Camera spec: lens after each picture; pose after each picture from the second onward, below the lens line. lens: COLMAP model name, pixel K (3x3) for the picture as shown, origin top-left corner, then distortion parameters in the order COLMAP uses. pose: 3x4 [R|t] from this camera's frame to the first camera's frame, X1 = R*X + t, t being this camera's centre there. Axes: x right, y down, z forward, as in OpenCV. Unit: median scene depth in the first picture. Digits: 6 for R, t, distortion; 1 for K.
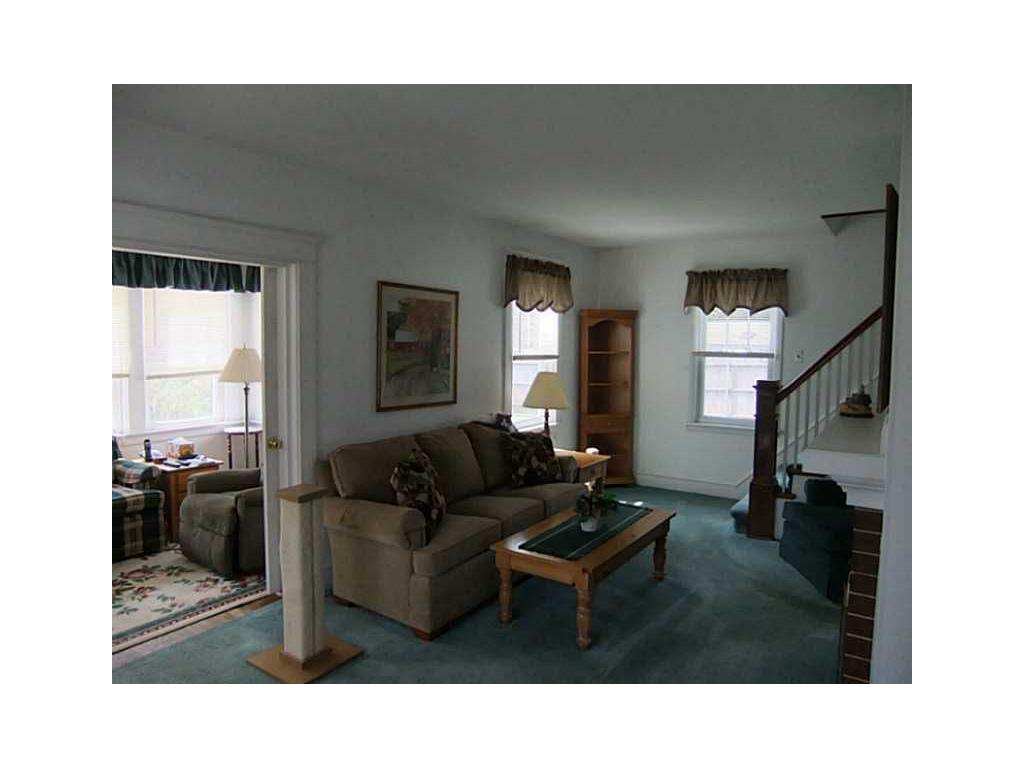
lens RADIAL K [[622.7, 0, 508.1], [0, 622.7, 377.6], [0, 0, 1]] dist [-0.028752, 0.002784]
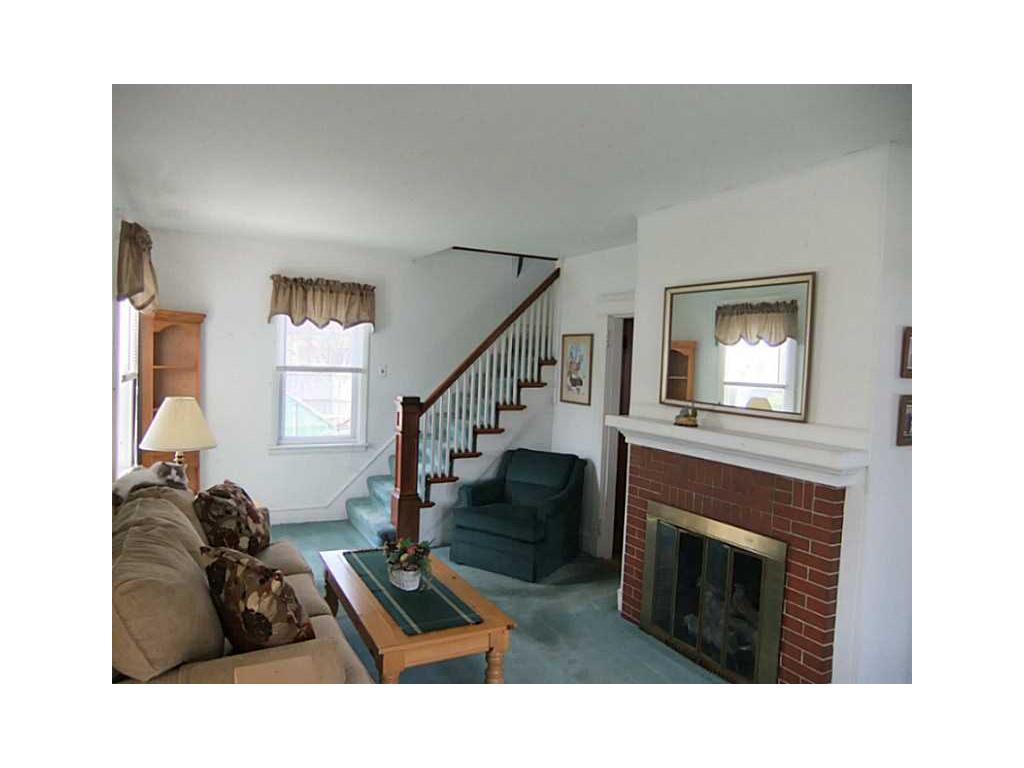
lens RADIAL K [[609.0, 0, 507.2], [0, 609.0, 377.7], [0, 0, 1]] dist [-0.081865, 0.068014]
pose [[0.465511, -0.015396, 0.884908, -0.330617], [0.024332, 0.999693, 0.004593, -0.022066], [-0.884708, 0.019394, 0.465742, 0.327049]]
